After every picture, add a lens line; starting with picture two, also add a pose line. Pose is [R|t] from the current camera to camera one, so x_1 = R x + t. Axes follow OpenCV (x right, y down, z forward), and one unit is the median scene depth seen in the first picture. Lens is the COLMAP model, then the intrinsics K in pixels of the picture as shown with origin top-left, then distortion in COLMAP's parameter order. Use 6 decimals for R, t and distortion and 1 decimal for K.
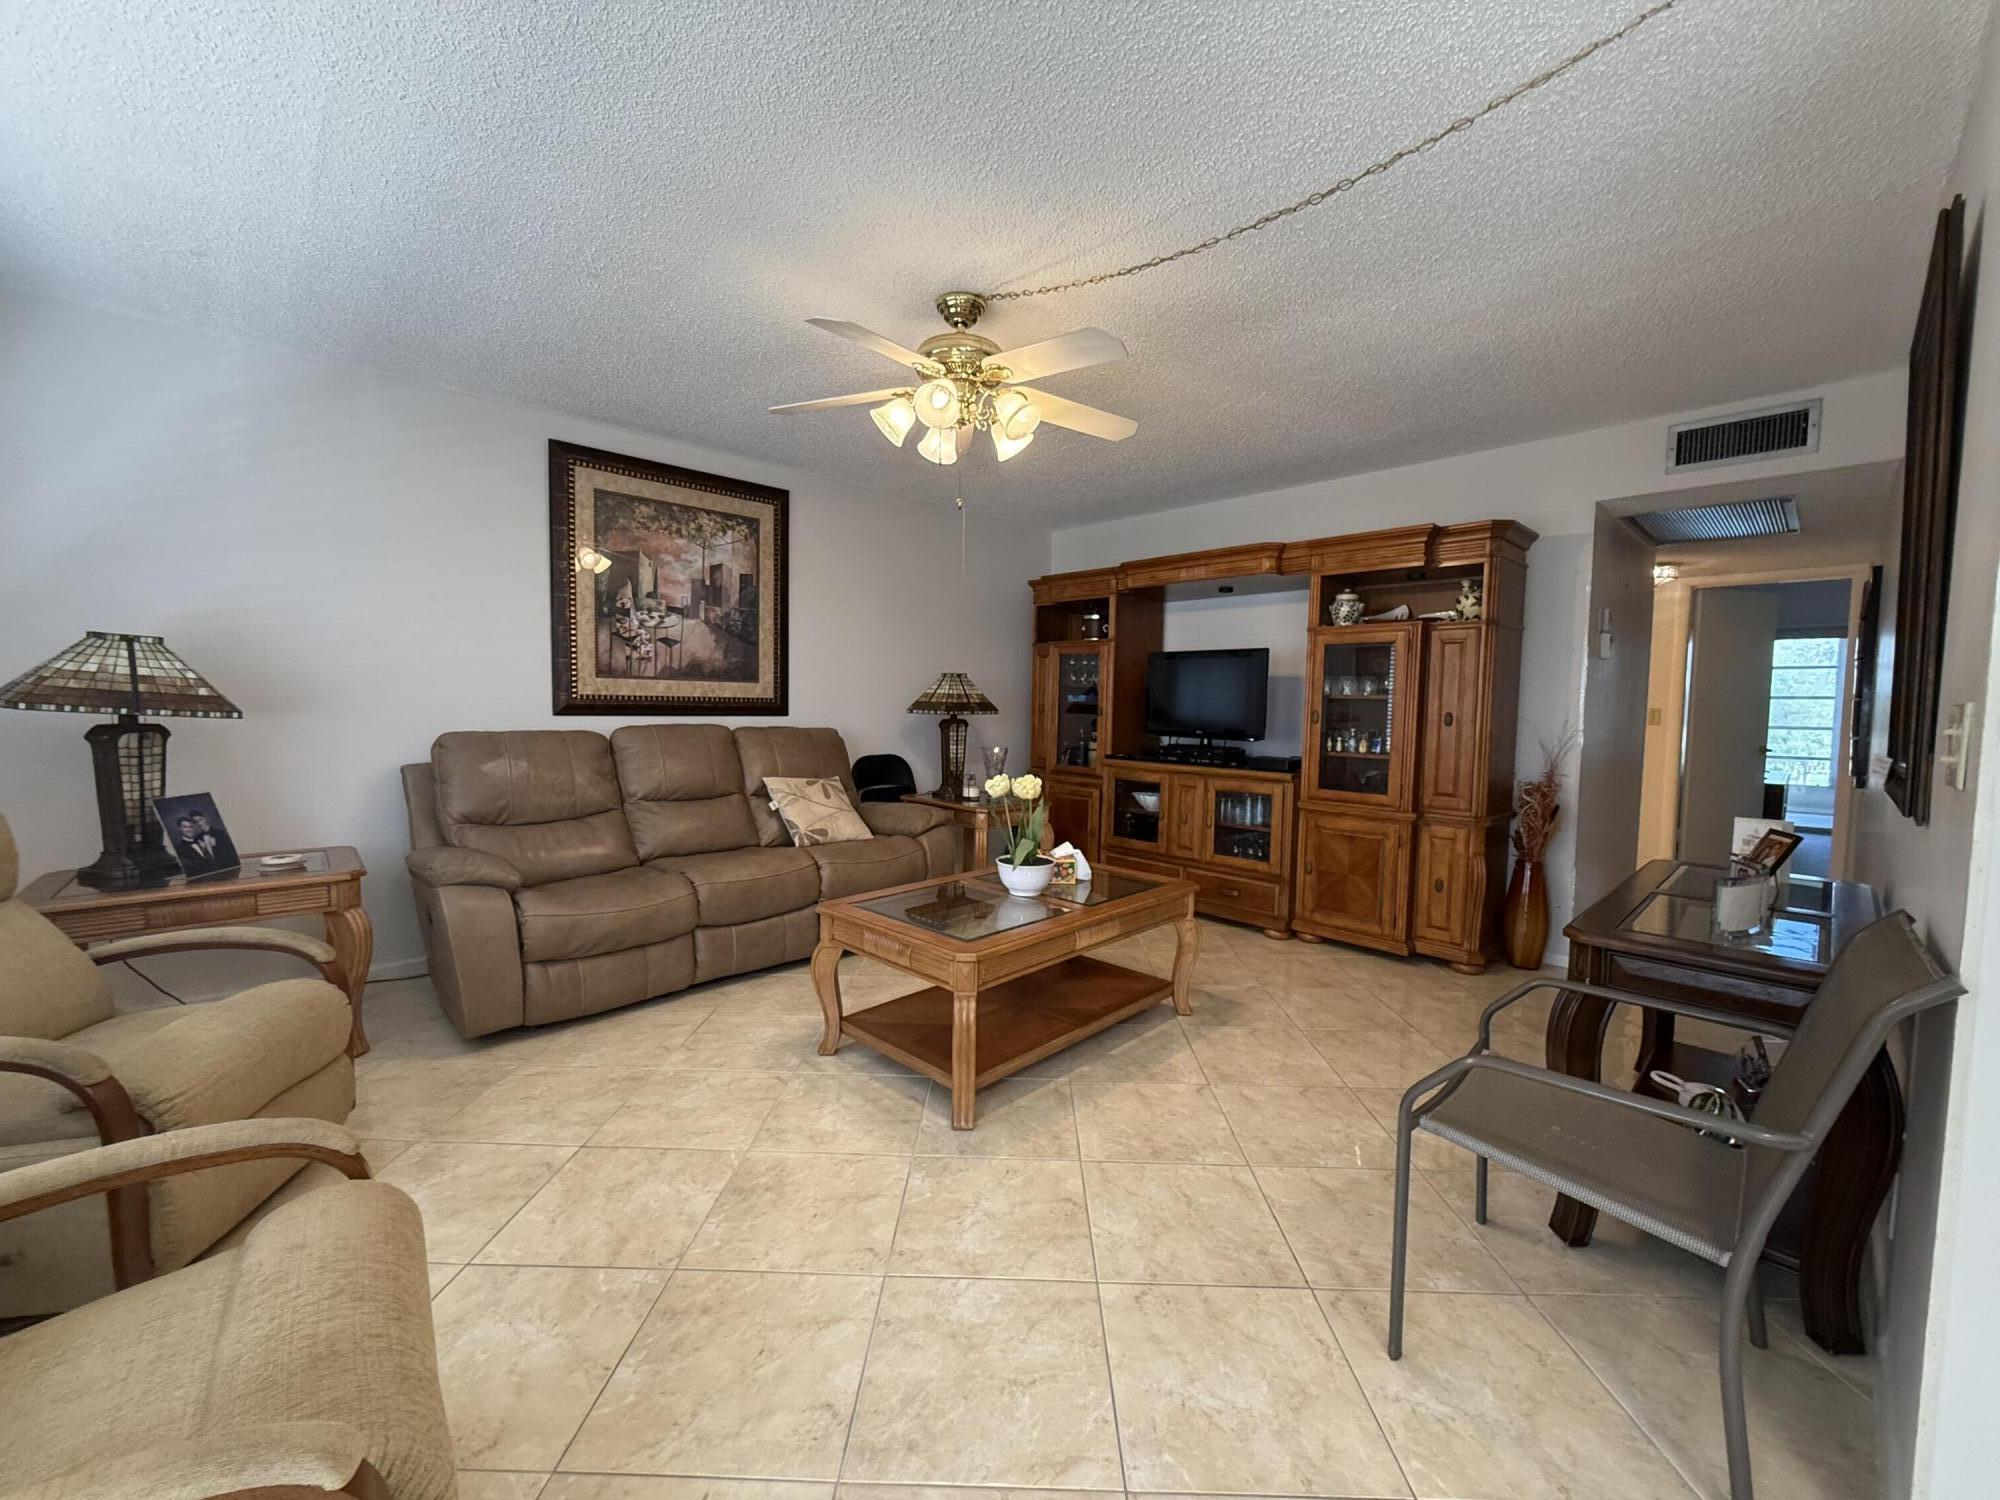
lens RADIAL K [[798.5, 0, 999.5], [0, 798.5, 747.4], [0, 0, 1]] dist [-0.001001, 0.000698]
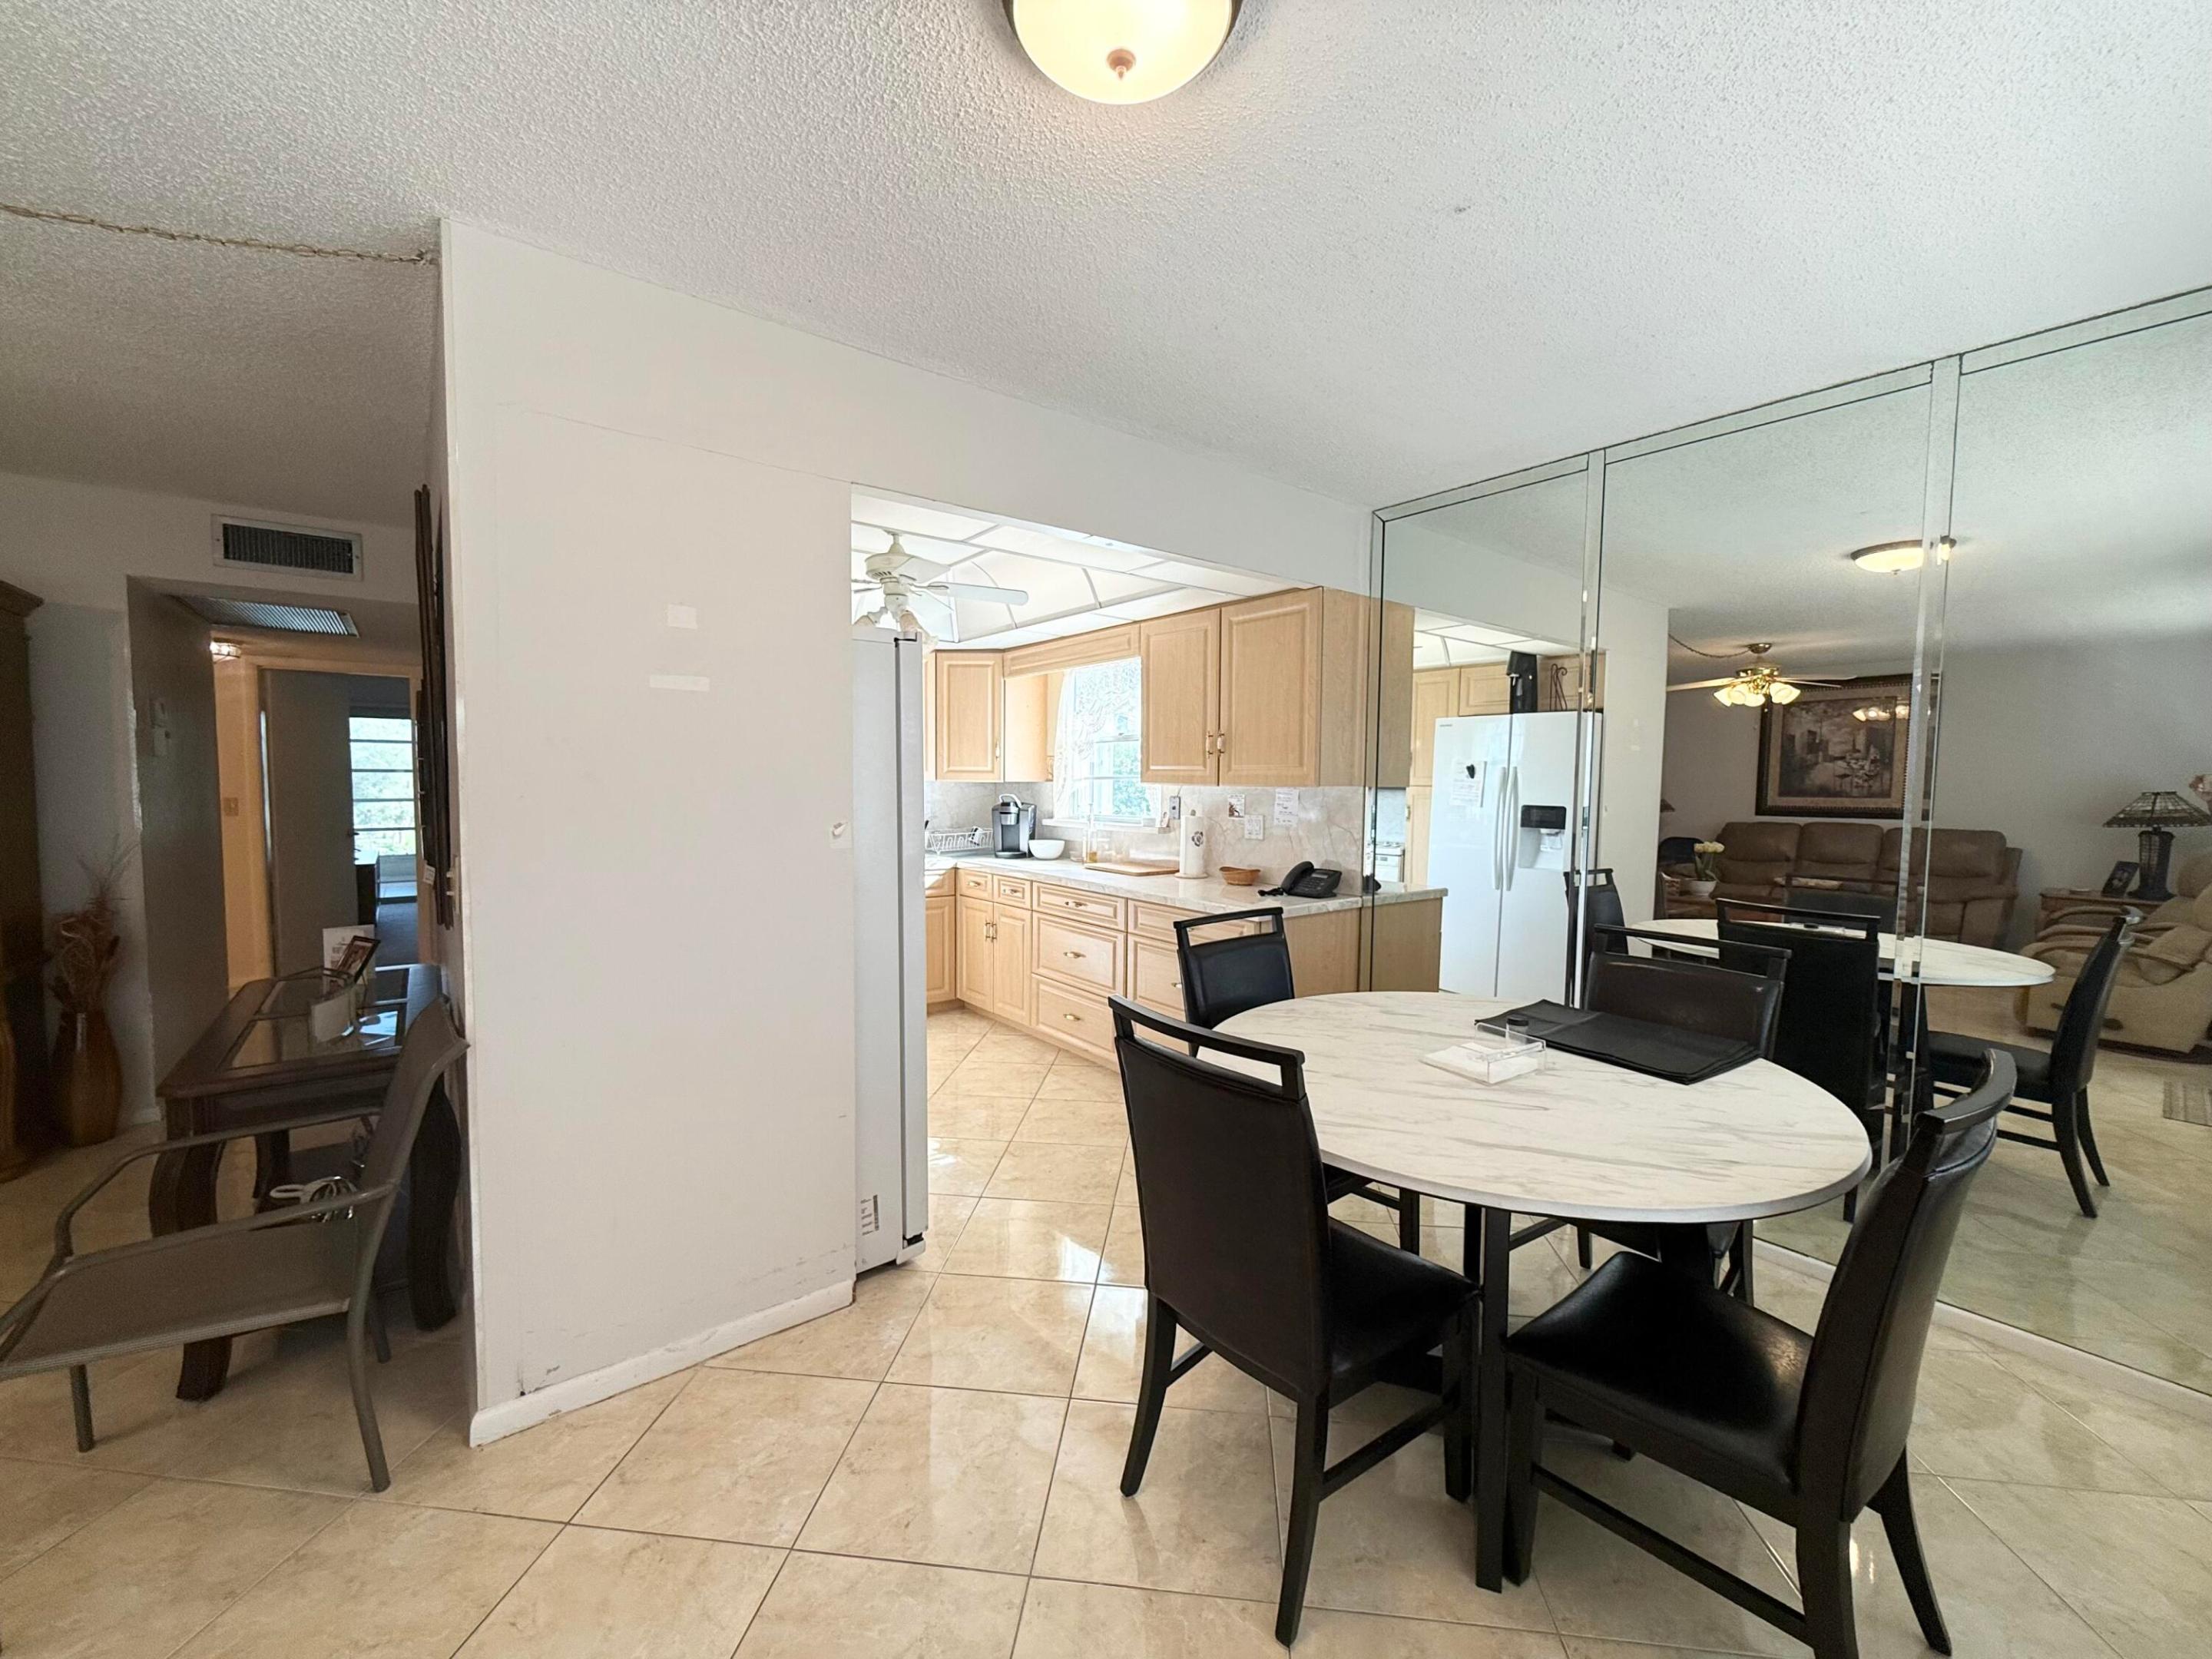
lens RADIAL K [[883.1, 0, 1113.6], [0, 883.1, 830.5], [0, 0, 1]] dist [-0.001001, 0.000698]
pose [[0.097429, -0.073726, 0.992508, -0.171457], [0.047528, 0.996459, 0.069354, -0.083252], [-0.994107, 0.040415, 0.100589, -0.212938]]
